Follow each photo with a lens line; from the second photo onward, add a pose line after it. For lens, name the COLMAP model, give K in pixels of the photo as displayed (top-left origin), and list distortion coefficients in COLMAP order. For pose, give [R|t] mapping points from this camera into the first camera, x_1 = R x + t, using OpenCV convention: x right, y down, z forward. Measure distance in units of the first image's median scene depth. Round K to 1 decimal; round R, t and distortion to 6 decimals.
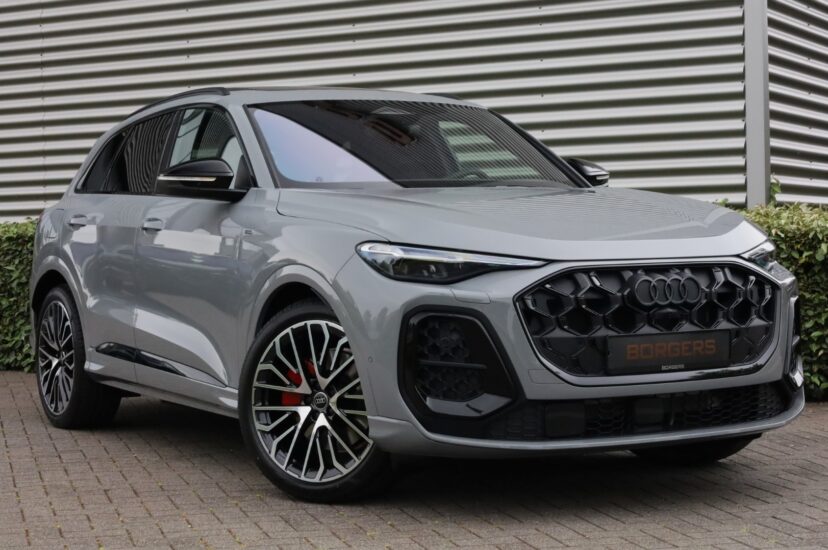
lens RADIAL K [[1659.0, 0, 418.1], [0, 1659.0, 276.7], [0, 0, 1]] dist [-0.080710, 0.000000]
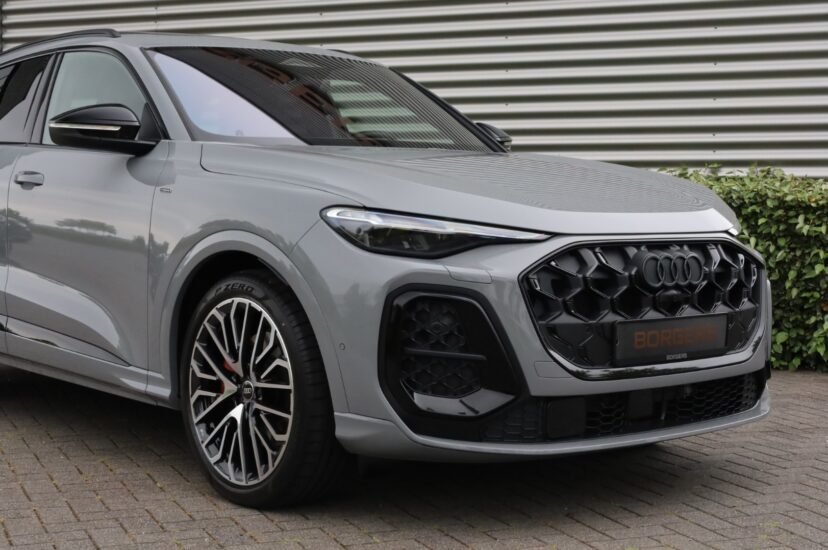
lens RADIAL K [[1406.9, 0, 412.4], [0, 1406.9, 273.9], [0, 0, 1]] dist [-0.055027, 0.000000]
pose [[0.983653, 0.016934, 0.179276, -0.121808], [-0.022322, 0.999356, 0.028081, -0.007703], [-0.178685, -0.031624, 0.983398, 0.289265]]
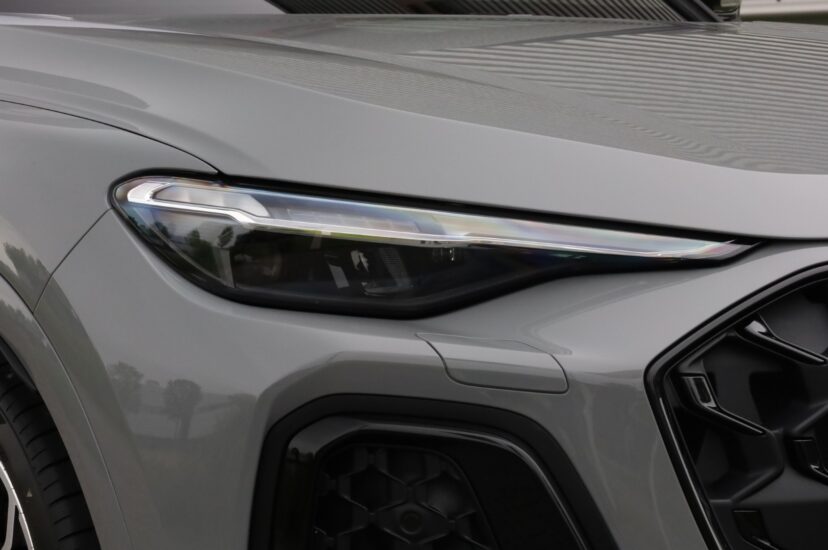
lens RADIAL K [[2489.7, 0, 413.3], [0, 2489.7, 272.3], [0, 0, 1]] dist [-0.167872, 0.000000]
pose [[0.998249, 0.001640, 0.059136, -0.008985], [-0.003630, 0.999430, 0.033564, -0.018631], [-0.059047, -0.033720, 0.997686, 0.549117]]
